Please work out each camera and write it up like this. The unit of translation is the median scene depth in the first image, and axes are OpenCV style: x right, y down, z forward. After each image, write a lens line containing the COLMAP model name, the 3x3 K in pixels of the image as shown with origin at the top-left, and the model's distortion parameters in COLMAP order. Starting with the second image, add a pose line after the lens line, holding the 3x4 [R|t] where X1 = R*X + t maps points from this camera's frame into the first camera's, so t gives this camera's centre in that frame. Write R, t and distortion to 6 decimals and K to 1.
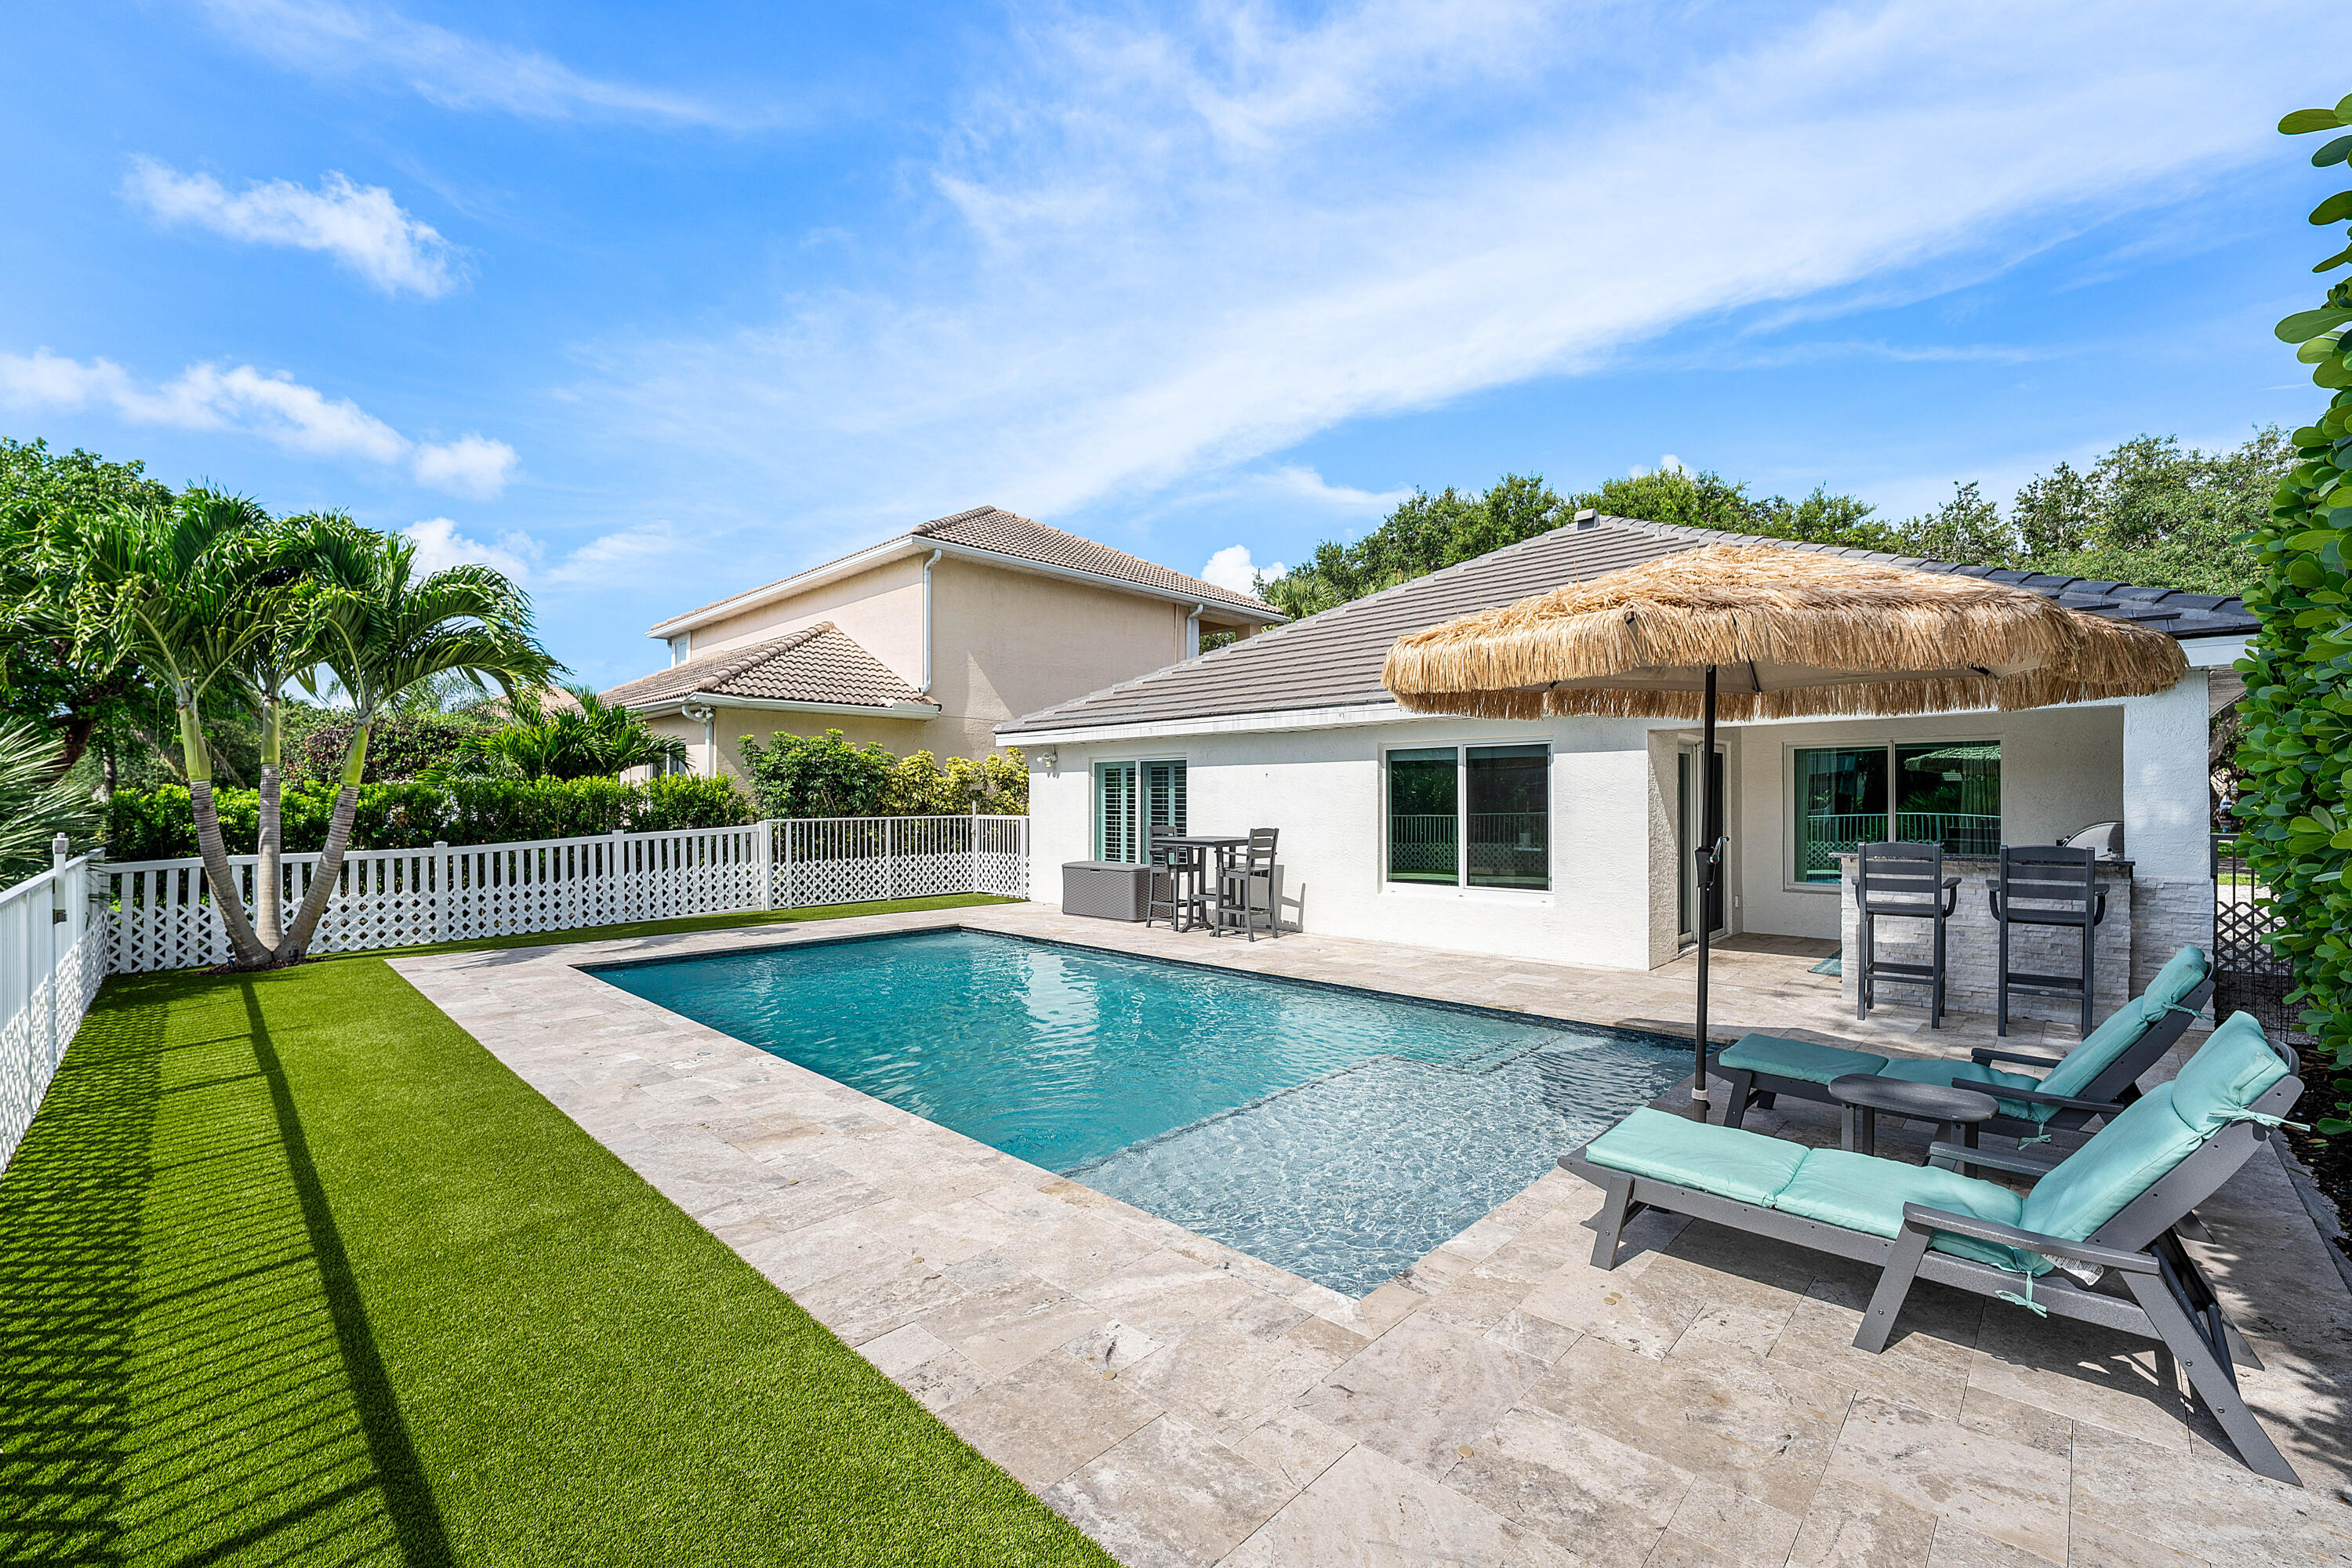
lens RADIAL K [[960.2, 0, 1177.0], [0, 960.2, 788.6], [0, 0, 1]] dist [-0.024194, -0.000031]
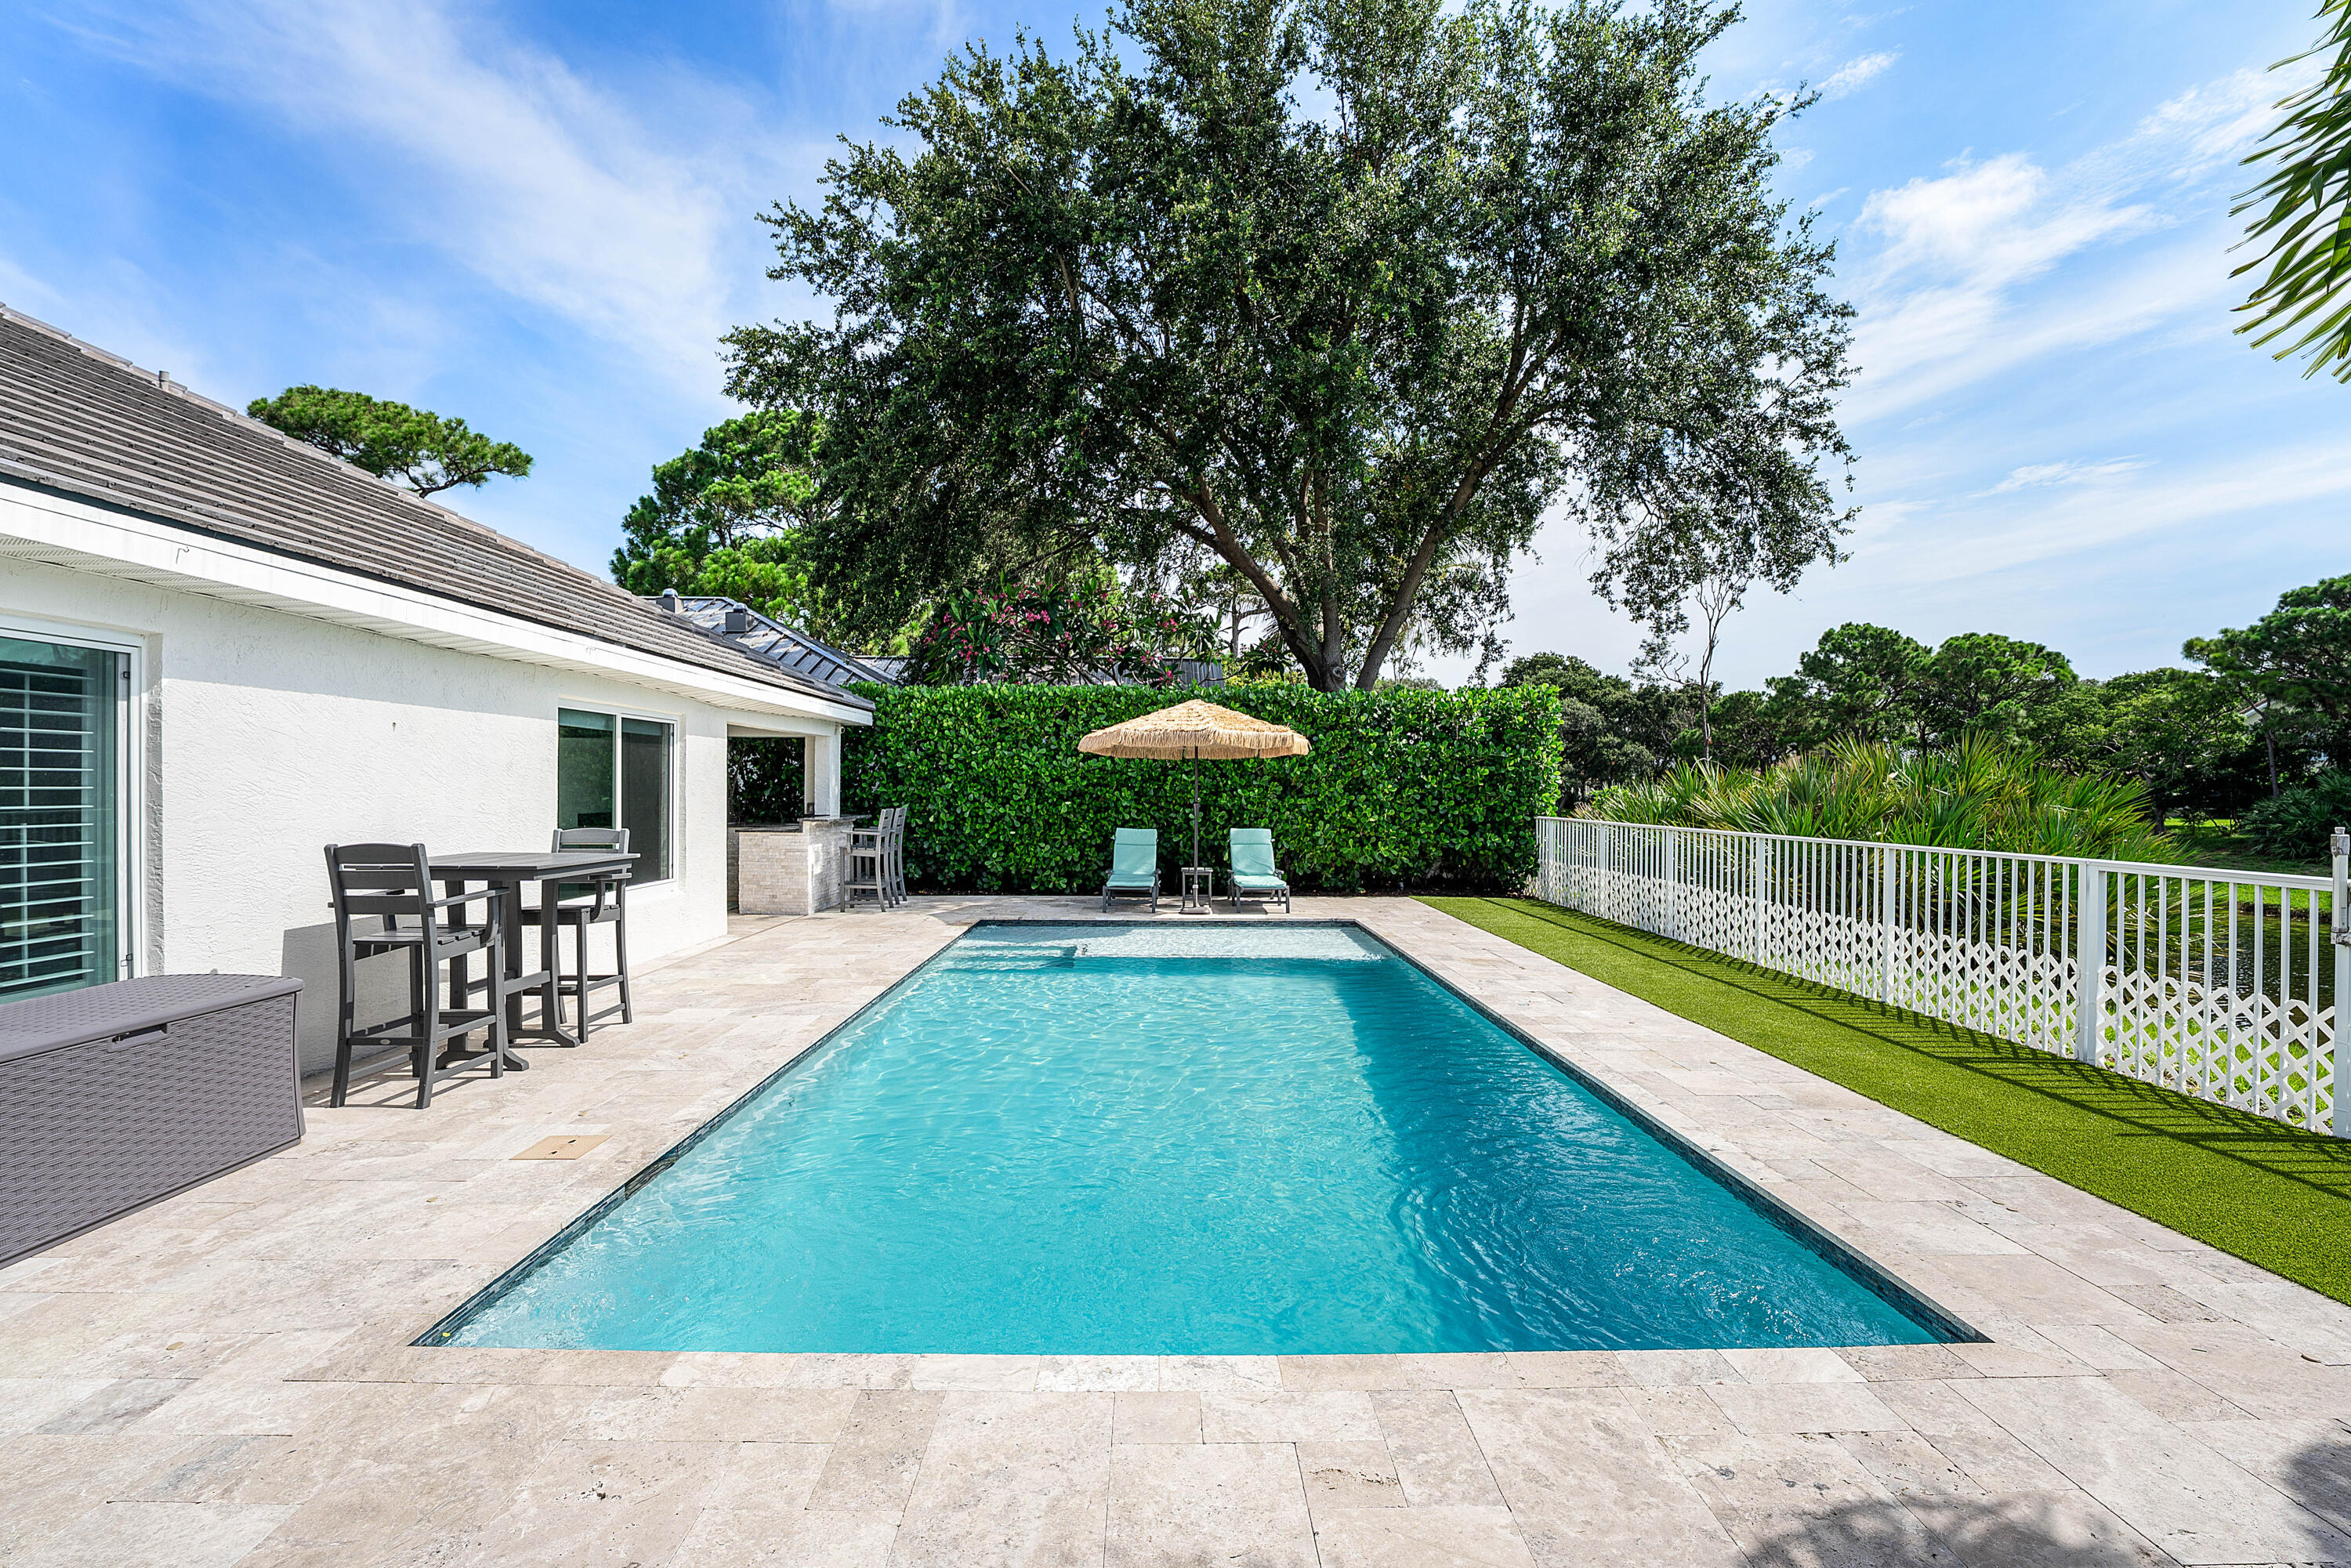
lens RADIAL K [[974.2, 0, 1160.5], [0, 974.2, 796.7], [0, 0, 1]] dist [-0.025045, 0.000264]
pose [[-0.691184, -0.007446, 0.722640, -0.434151], [-0.012529, 0.999920, -0.001681, 0.014722], [-0.722570, -0.010216, -0.691222, 0.898281]]
